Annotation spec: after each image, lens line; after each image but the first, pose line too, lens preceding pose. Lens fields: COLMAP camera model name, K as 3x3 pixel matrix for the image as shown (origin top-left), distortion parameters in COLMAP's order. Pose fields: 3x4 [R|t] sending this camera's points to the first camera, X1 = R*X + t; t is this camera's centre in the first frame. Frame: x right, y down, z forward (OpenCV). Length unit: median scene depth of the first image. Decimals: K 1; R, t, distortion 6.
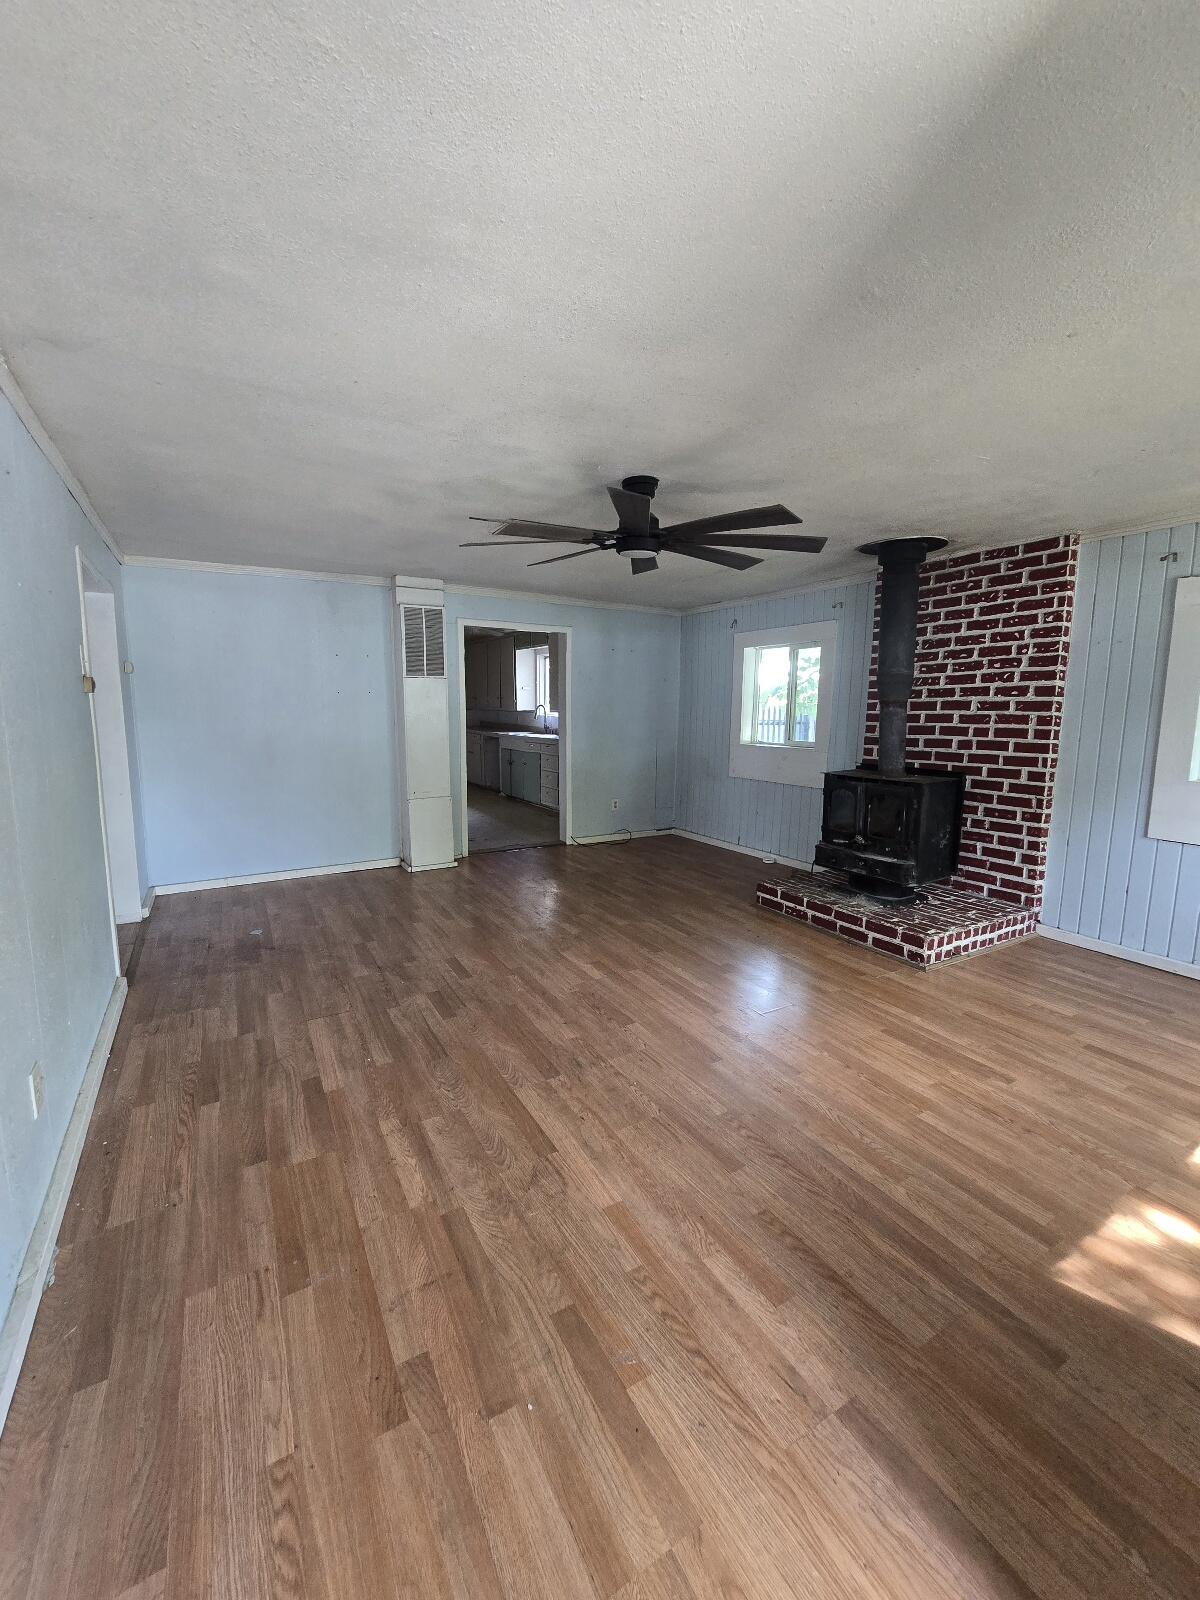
lens RADIAL K [[655.8, 0, 588.3], [0, 655.8, 795.5], [0, 0, 1]] dist [-0.003110, 0.001057]
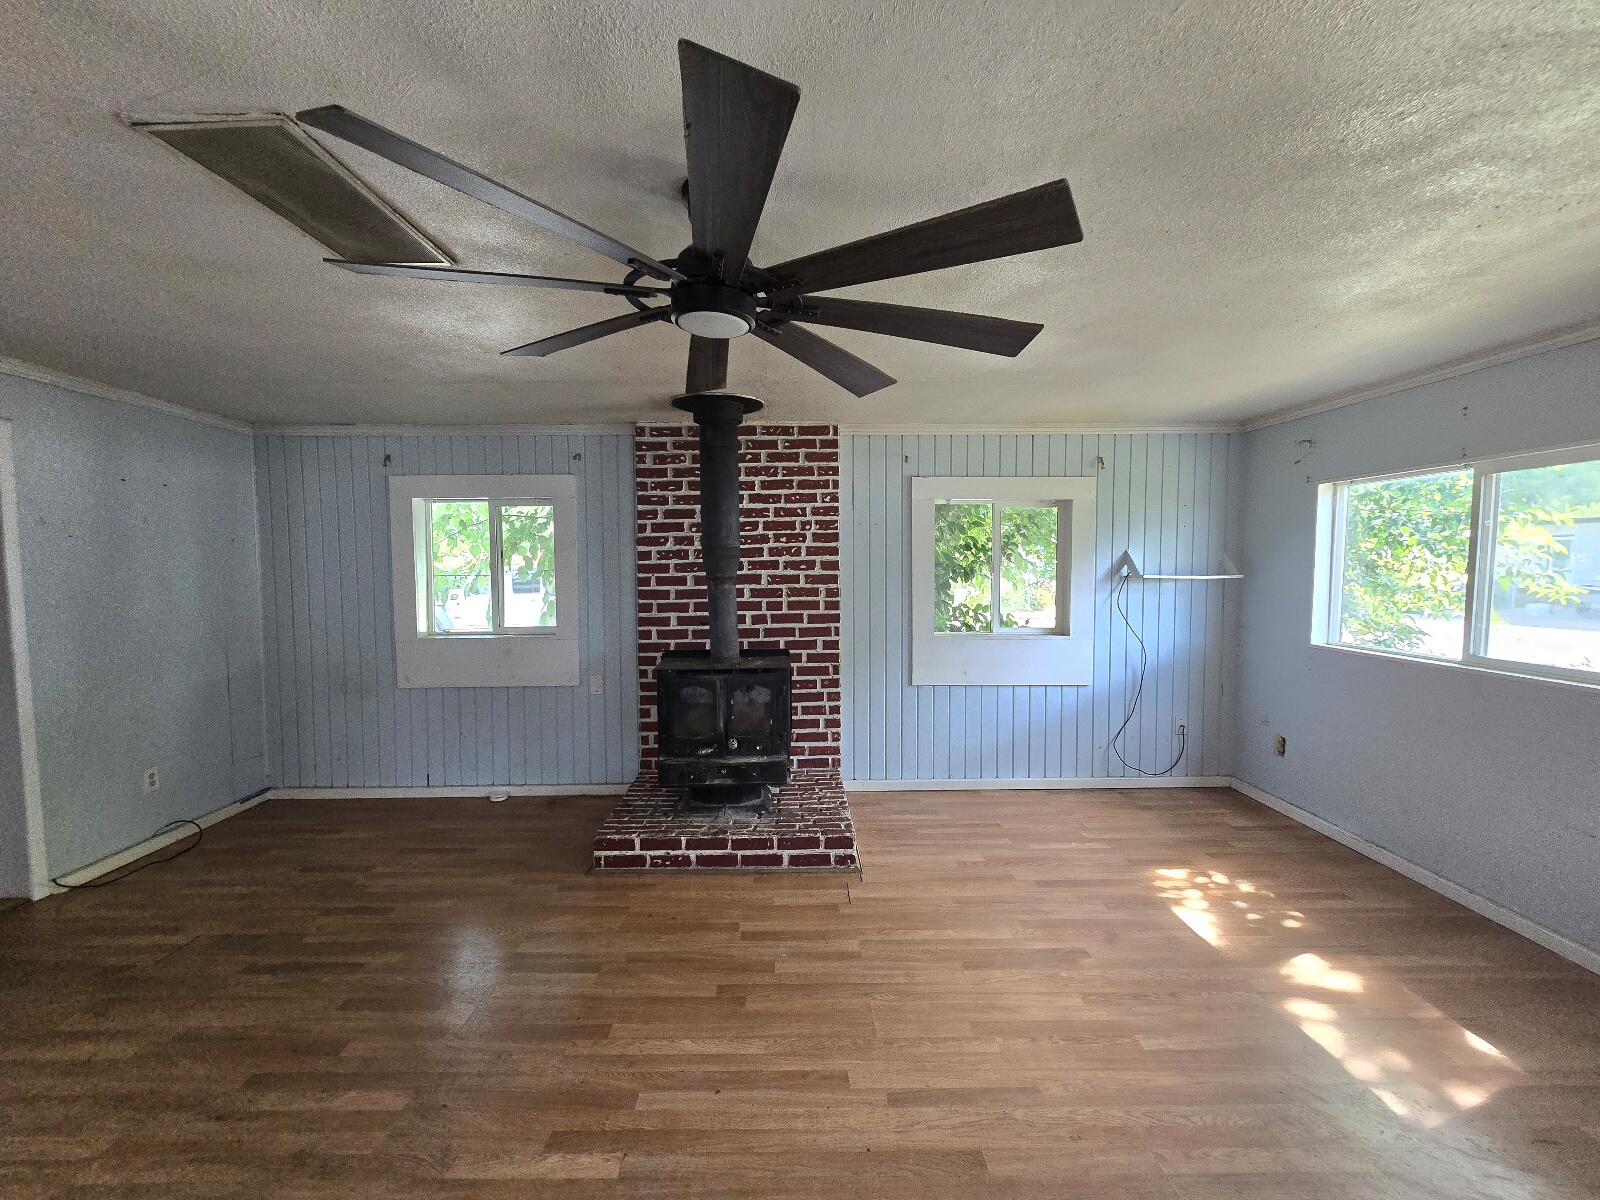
lens RADIAL K [[655.8, 0, 800.4], [0, 655.8, 607.7], [0, 0, 1]] dist [-0.003110, 0.001057]
pose [[0.481579, -0.063748, 0.874081, -0.260920], [0.127628, 0.991820, 0.002017, -0.095061], [-0.867060, 0.110586, 0.485775, 0.507312]]
